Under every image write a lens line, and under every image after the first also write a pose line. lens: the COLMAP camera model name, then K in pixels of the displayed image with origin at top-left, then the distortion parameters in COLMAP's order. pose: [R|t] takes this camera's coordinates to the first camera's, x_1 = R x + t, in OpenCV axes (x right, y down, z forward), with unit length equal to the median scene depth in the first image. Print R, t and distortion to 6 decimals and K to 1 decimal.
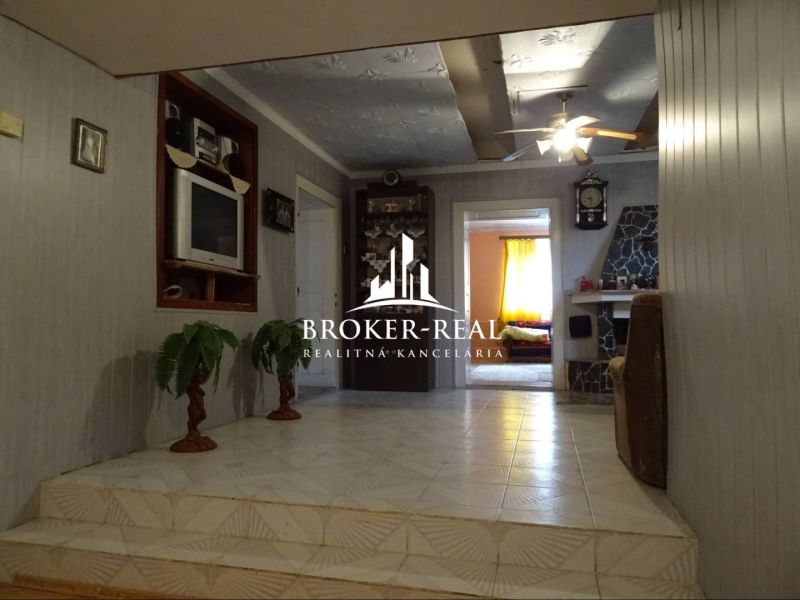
lens RADIAL K [[575.7, 0, 400.0], [0, 575.7, 300.0], [0, 0, 1]] dist [-0.006321, -0.005407]
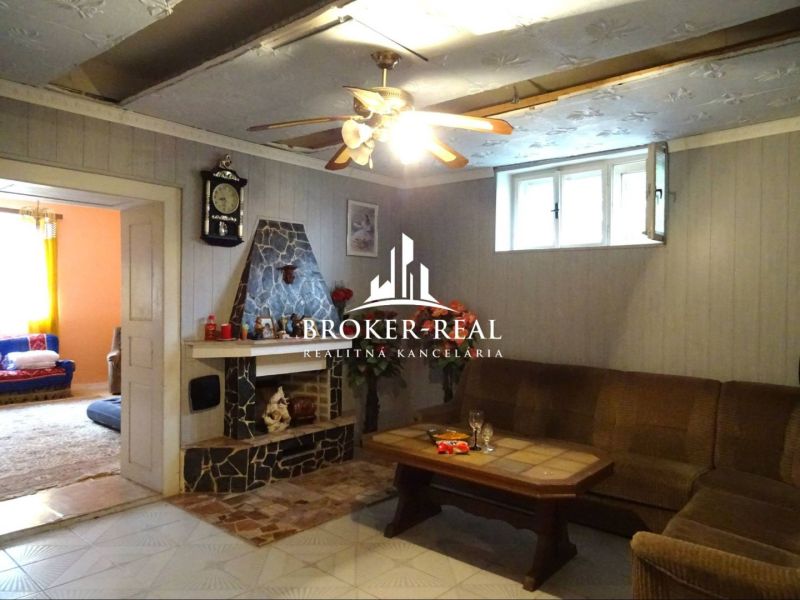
lens RADIAL K [[575.7, 0, 400.0], [0, 575.7, 300.0], [0, 0, 1]] dist [-0.006321, -0.005407]
pose [[0.433349, 0.001451, 0.901225, -0.182734], [-0.049298, 0.998540, 0.022097, -0.085515], [-0.899877, -0.054004, 0.432788, 0.523882]]
